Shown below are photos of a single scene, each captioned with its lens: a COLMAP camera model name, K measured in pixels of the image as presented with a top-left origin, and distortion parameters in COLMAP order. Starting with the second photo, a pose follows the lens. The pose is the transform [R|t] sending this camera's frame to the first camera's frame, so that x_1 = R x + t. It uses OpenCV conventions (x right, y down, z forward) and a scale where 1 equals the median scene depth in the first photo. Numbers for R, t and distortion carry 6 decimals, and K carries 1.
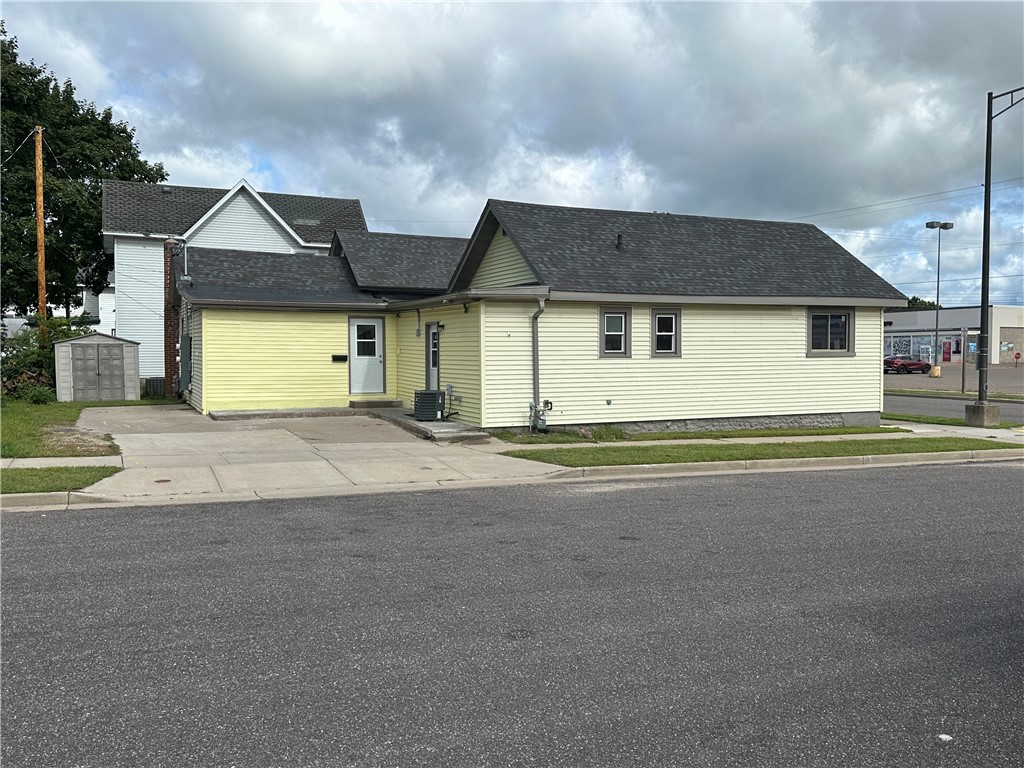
lens RADIAL K [[886.8, 0, 512.0], [0, 886.8, 384.0], [0, 0, 1]] dist [0.001549, -0.006970]
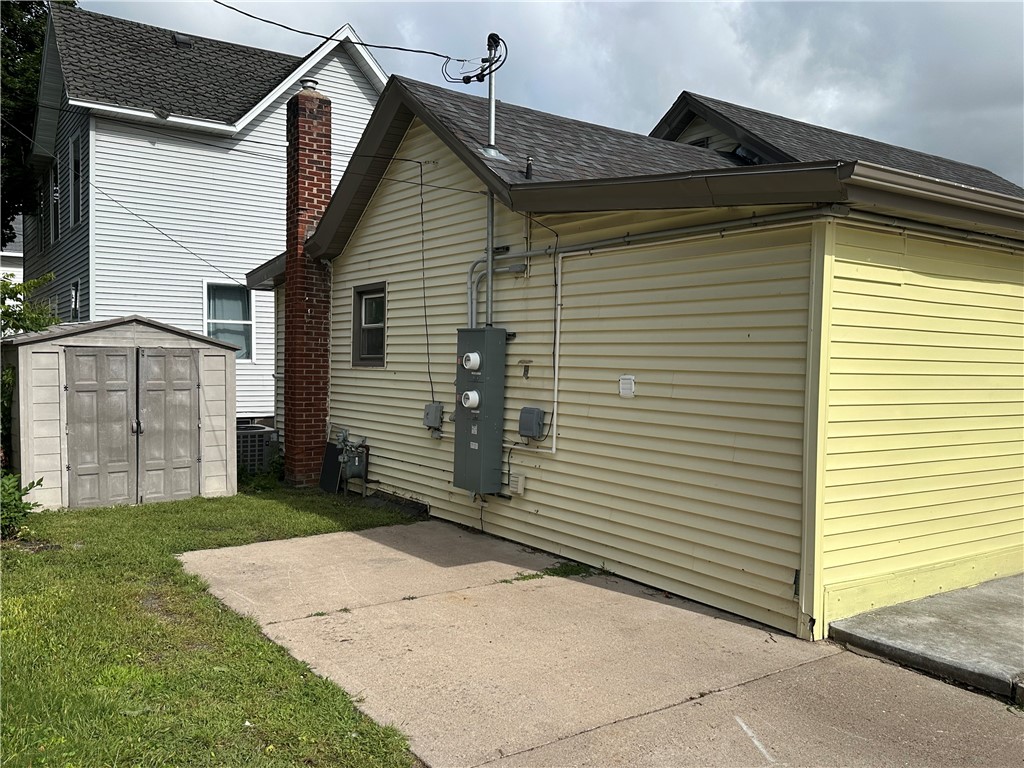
lens RADIAL K [[886.8, 0, 512.0], [0, 886.8, 384.0], [0, 0, 1]] dist [0.001549, -0.006970]
pose [[0.983797, 0.004826, 0.179221, -0.379342], [-0.003846, 0.999976, -0.005813, -0.028608], [-0.179245, 0.005029, 0.983792, 0.611391]]
